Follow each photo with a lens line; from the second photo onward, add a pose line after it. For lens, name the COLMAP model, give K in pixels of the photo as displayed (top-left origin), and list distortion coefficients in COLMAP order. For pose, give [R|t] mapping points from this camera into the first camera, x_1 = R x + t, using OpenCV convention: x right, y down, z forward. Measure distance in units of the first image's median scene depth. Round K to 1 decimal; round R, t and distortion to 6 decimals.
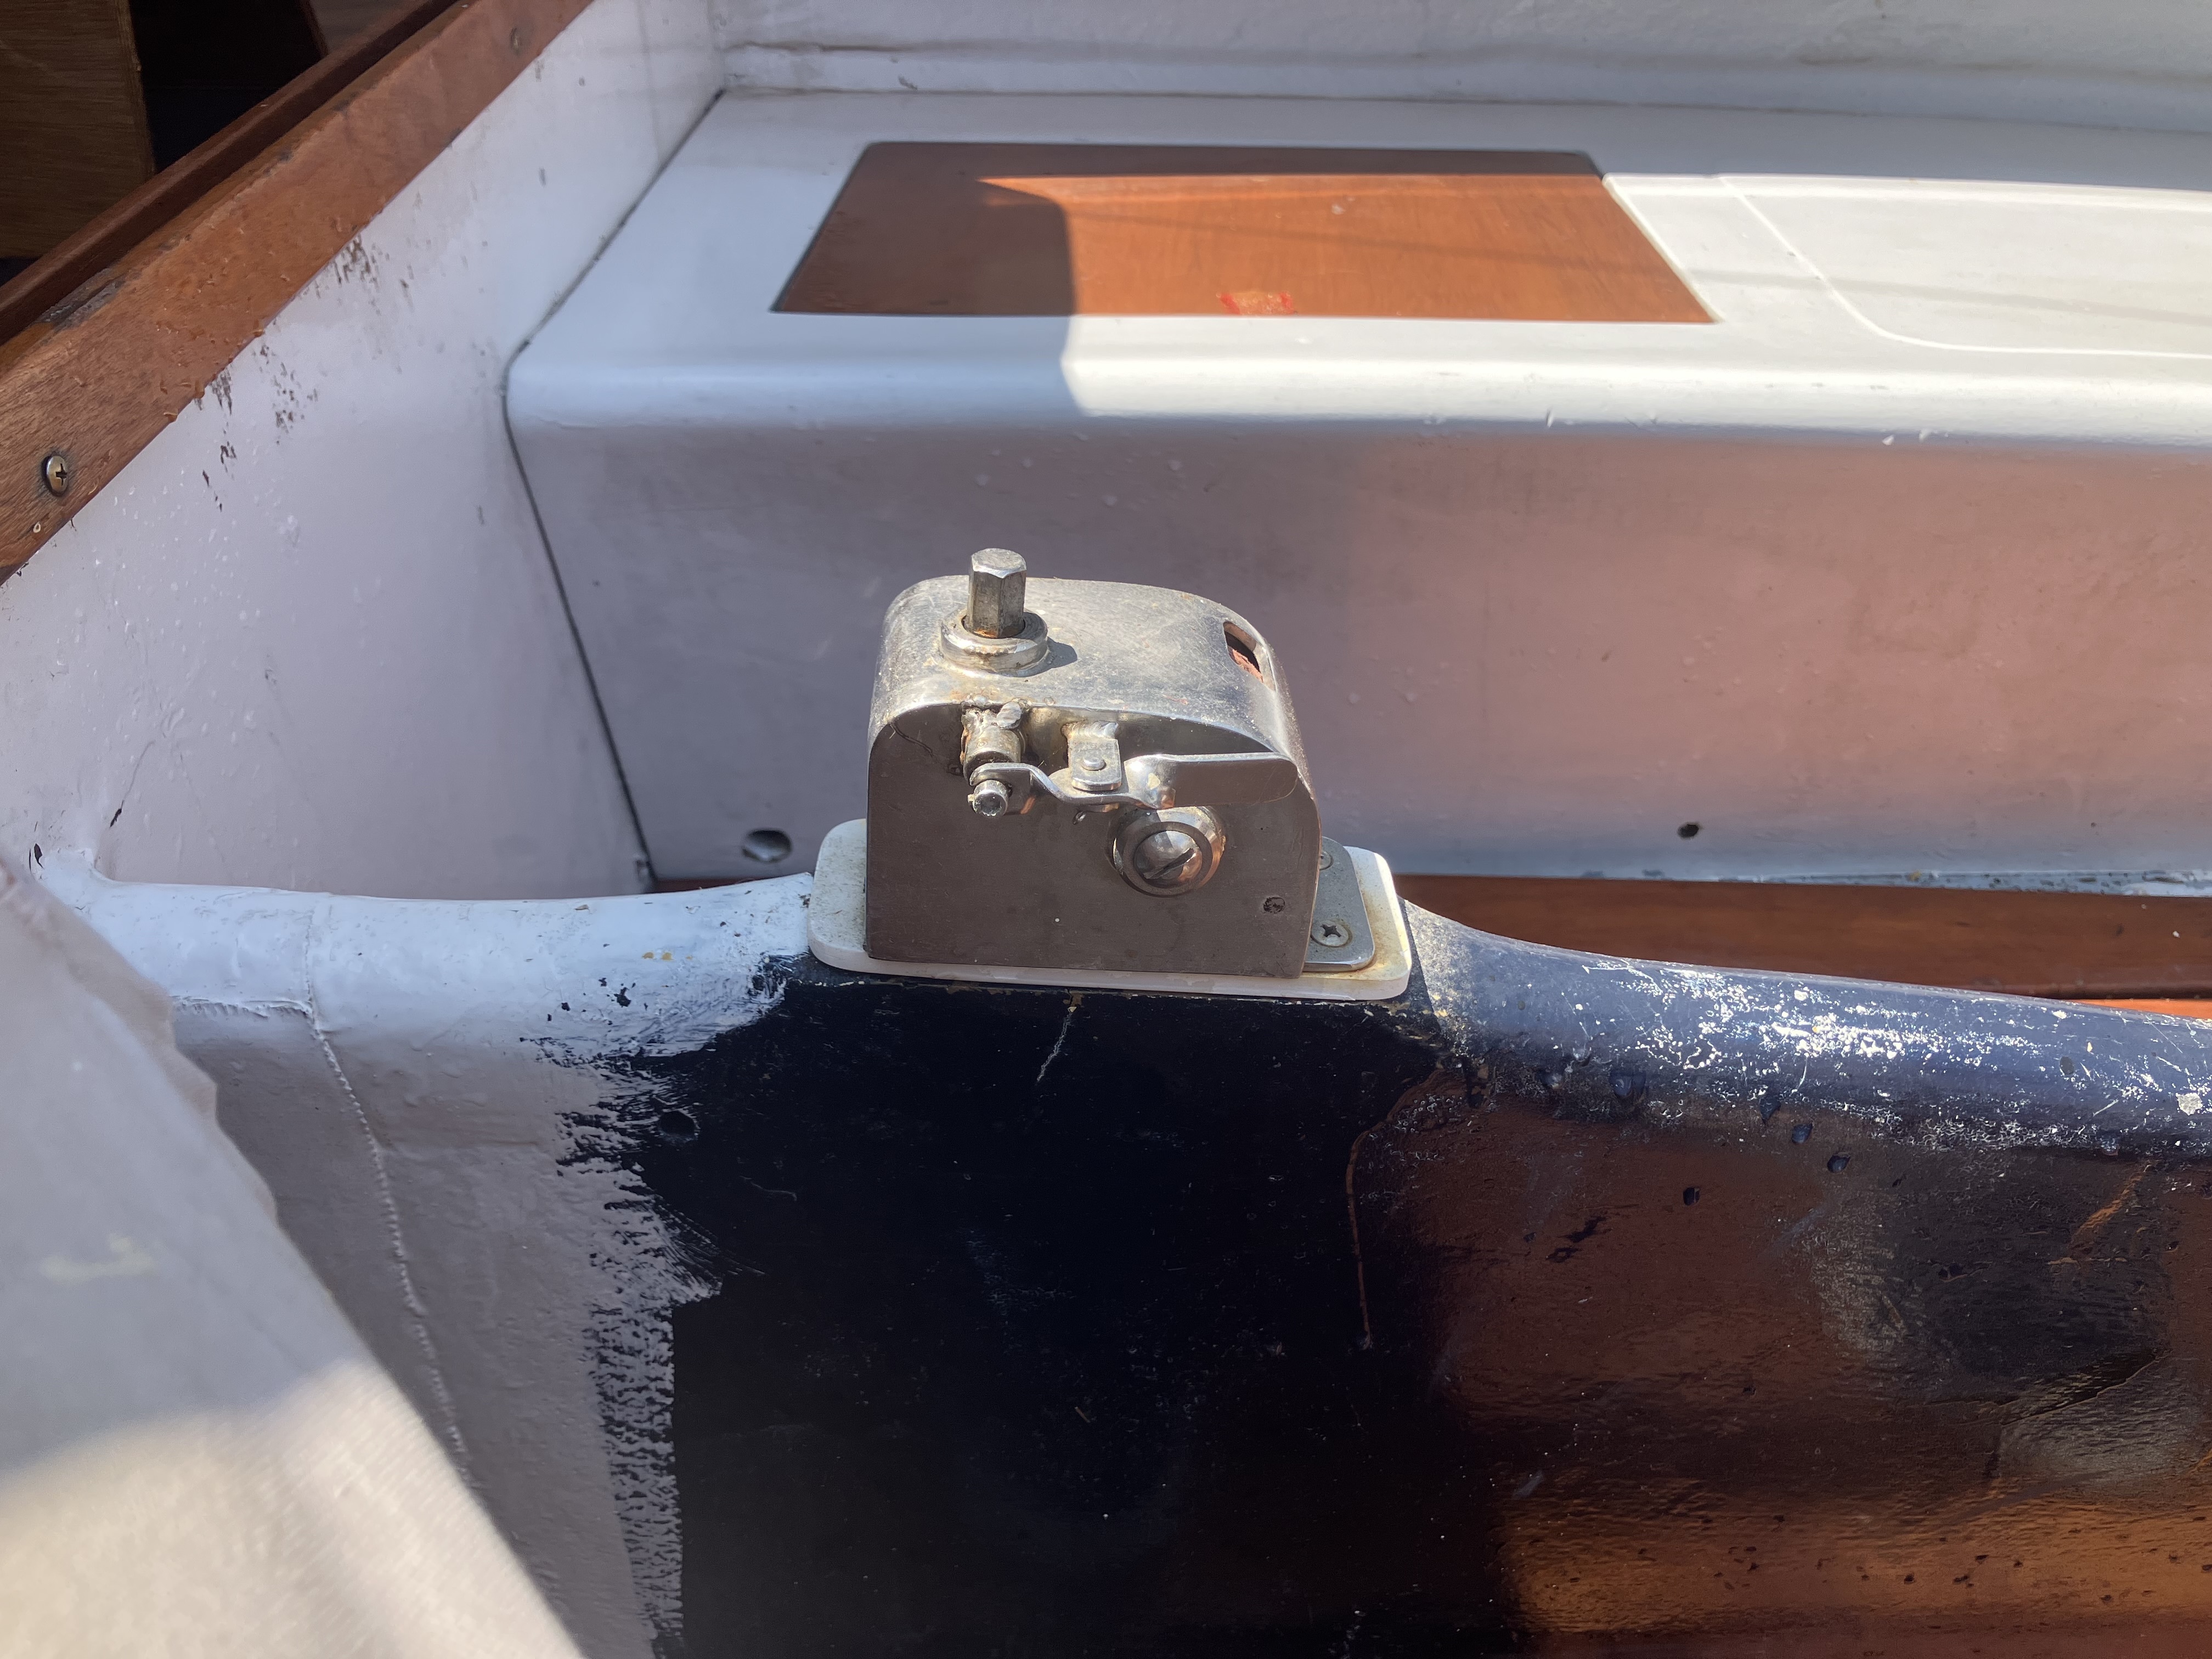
lens RADIAL K [[1833.3, 0, 1106.0], [0, 1833.3, 833.2], [0, 0, 1]] dist [0.042545, -0.035227]
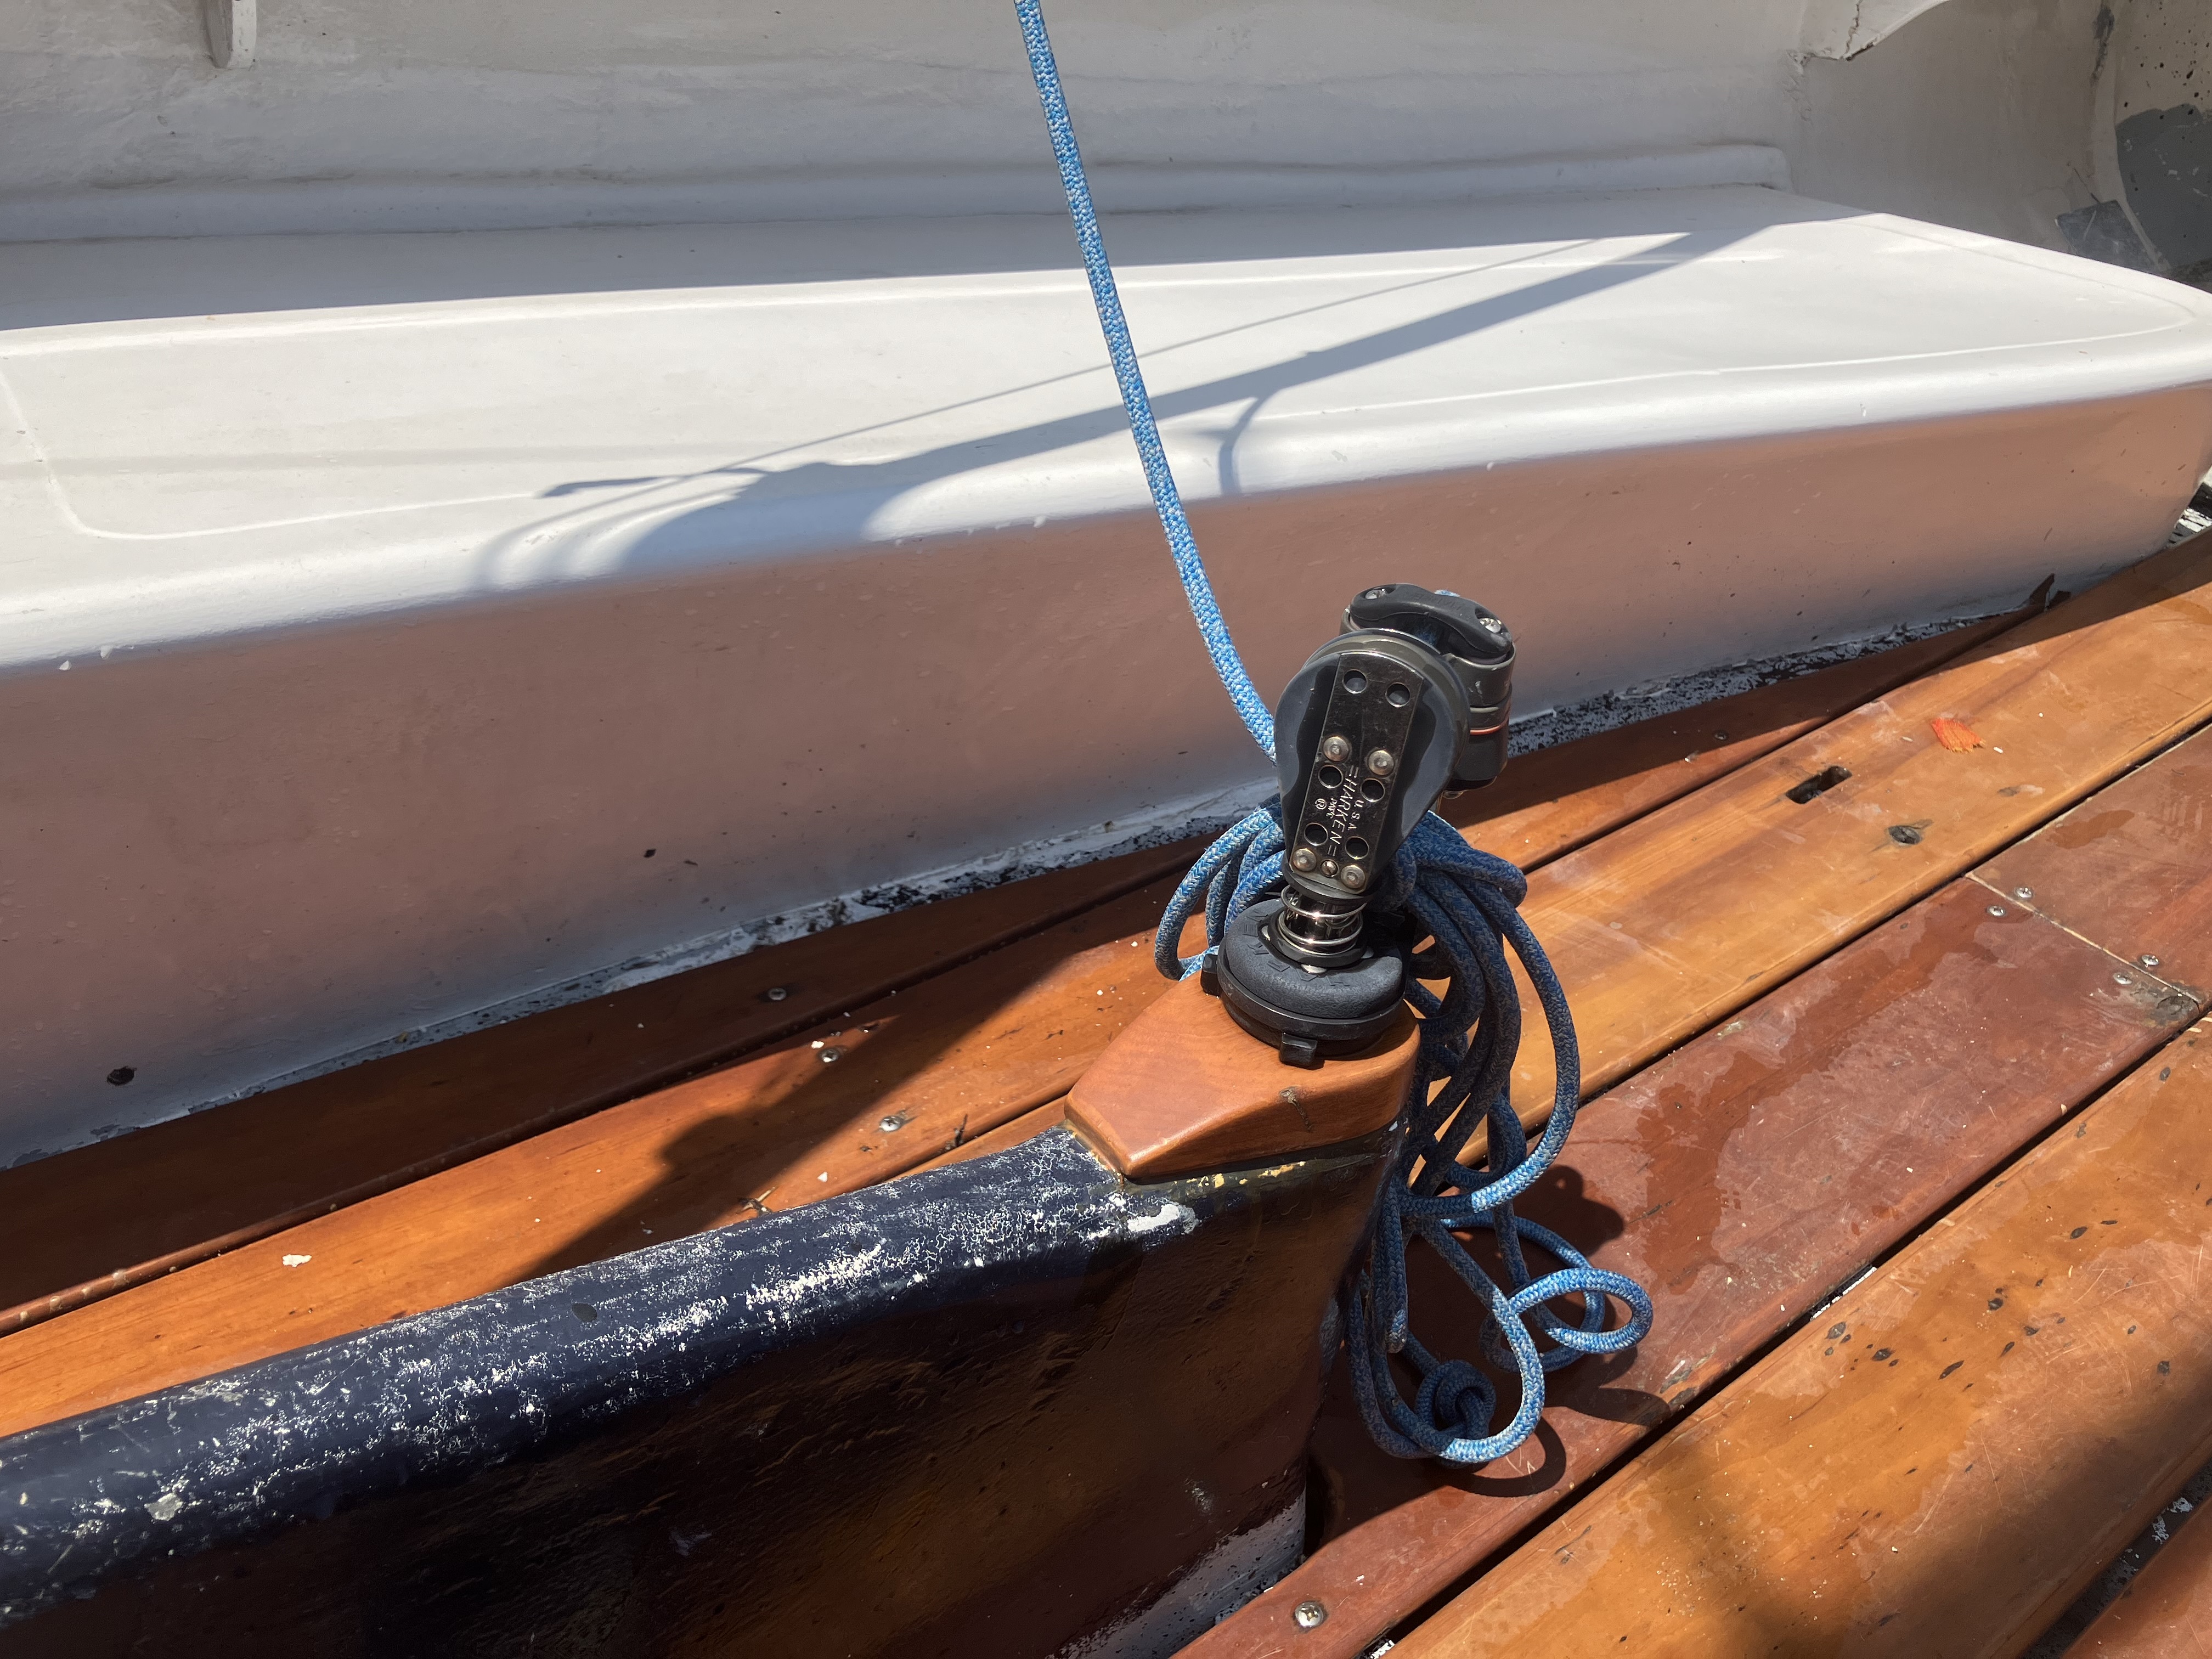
lens RADIAL K [[1833.3, 0, 1104.0], [0, 1833.3, 826.5], [0, 0, 1]] dist [0.042545, -0.035227]
pose [[0.798684, -0.264625, 0.540442, 0.243746], [0.274059, 0.959526, 0.064815, -0.044872], [-0.535720, 0.096346, 0.838881, -0.006990]]
